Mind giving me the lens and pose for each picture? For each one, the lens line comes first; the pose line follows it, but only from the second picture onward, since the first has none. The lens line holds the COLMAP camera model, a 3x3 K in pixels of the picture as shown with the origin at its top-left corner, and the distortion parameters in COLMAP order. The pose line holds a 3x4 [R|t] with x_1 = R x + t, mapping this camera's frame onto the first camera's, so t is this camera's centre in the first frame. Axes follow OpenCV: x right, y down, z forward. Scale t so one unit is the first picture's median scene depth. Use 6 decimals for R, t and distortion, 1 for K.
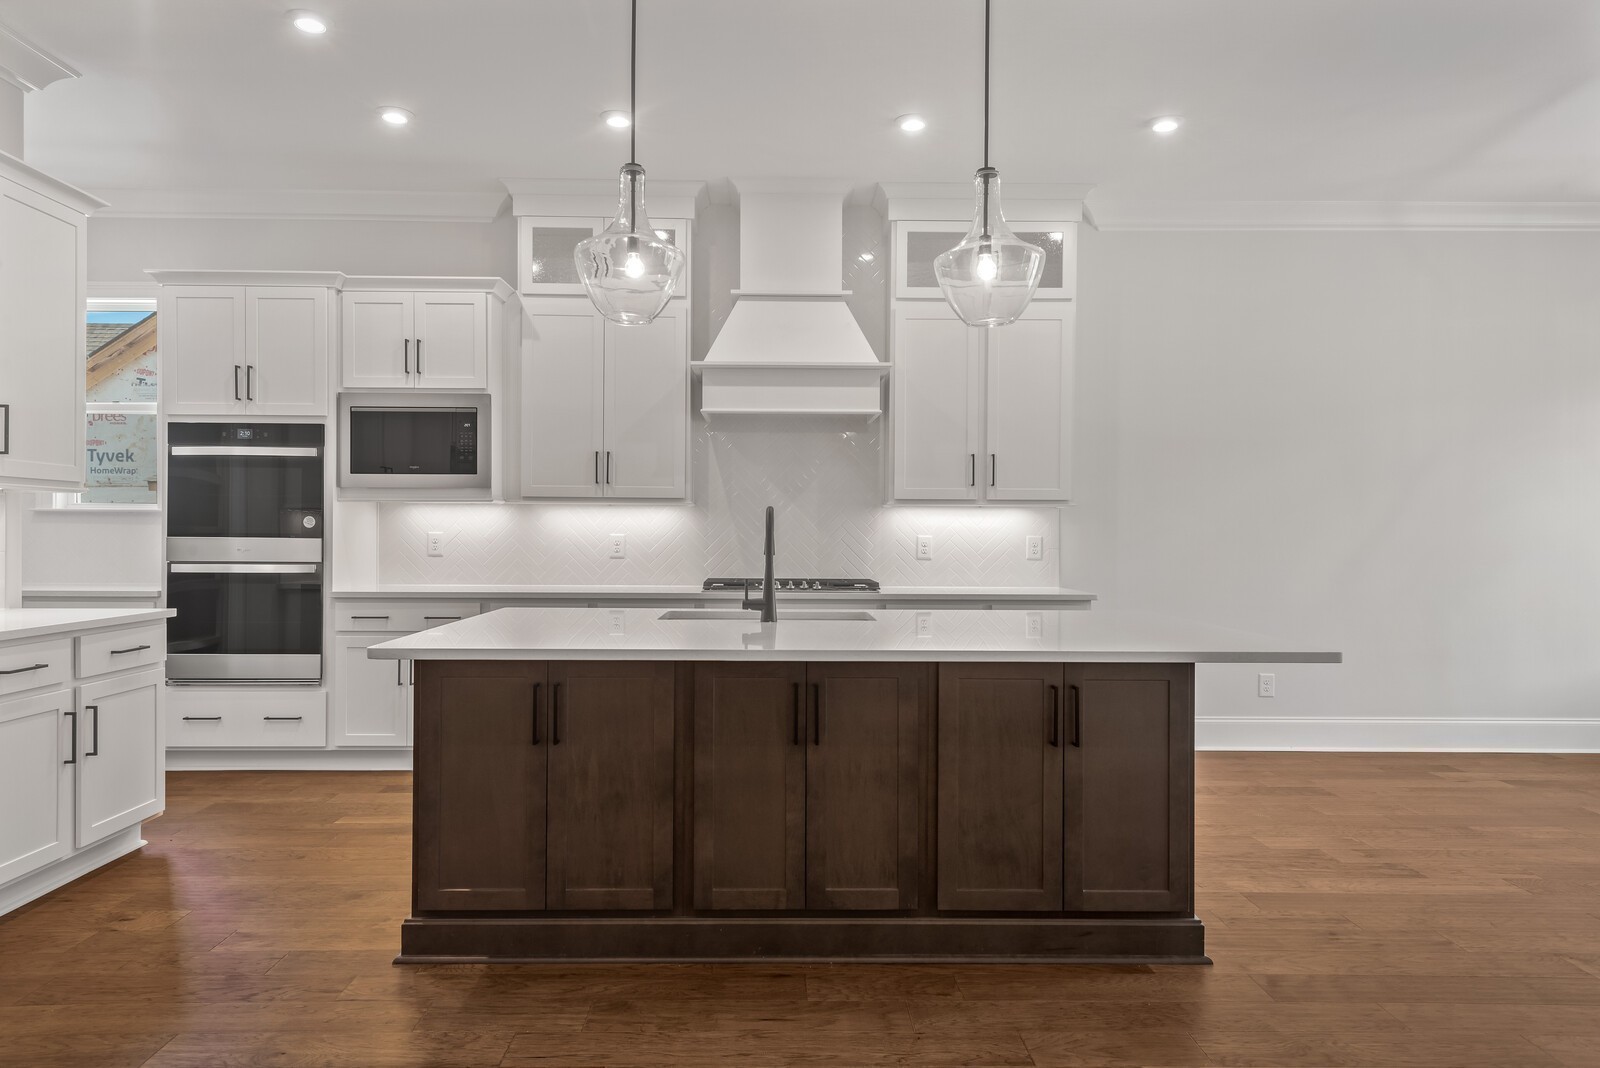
lens RADIAL K [[1032.1, 0, 791.1], [0, 1032.1, 538.1], [0, 0, 1]] dist [0.014100, 0.005592]
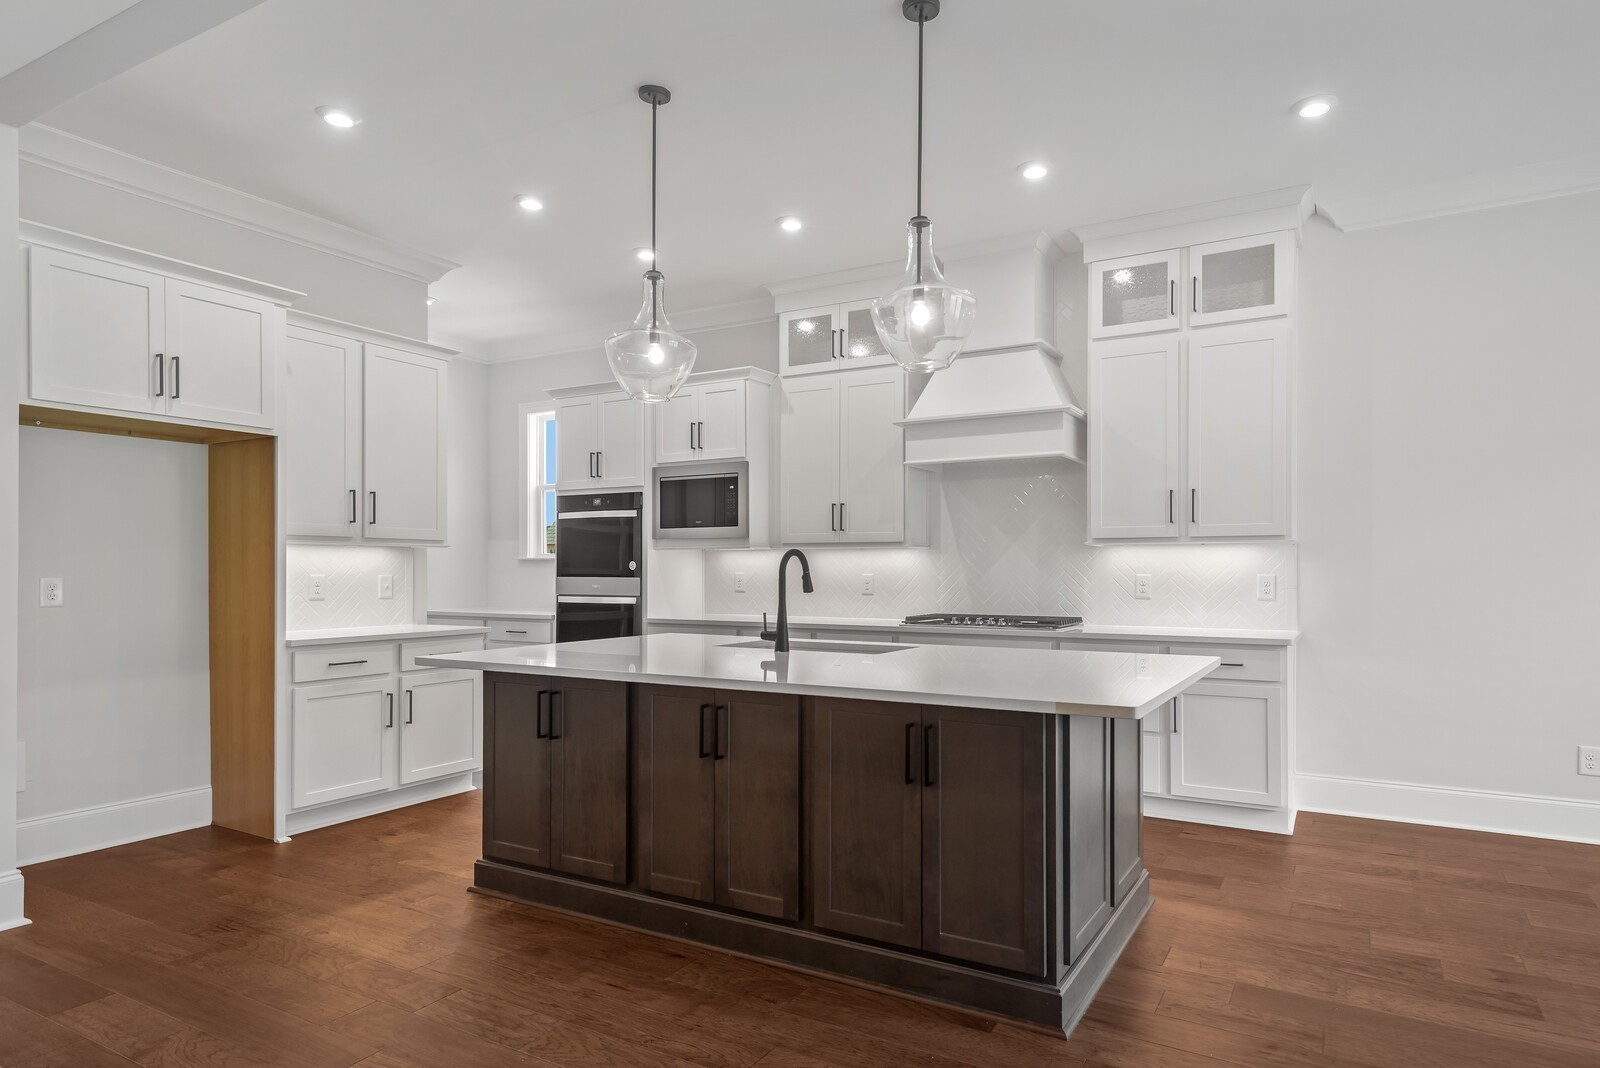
lens RADIAL K [[916.9, 0, 838.2], [0, 916.9, 574.2], [0, 0, 1]] dist [0.024668, -0.002431]
pose [[0.868495, -0.003425, -0.495686, 0.476532], [0.001904, 0.999992, -0.003572, 0.000064], [0.495694, 0.002159, 0.868494, 0.139589]]
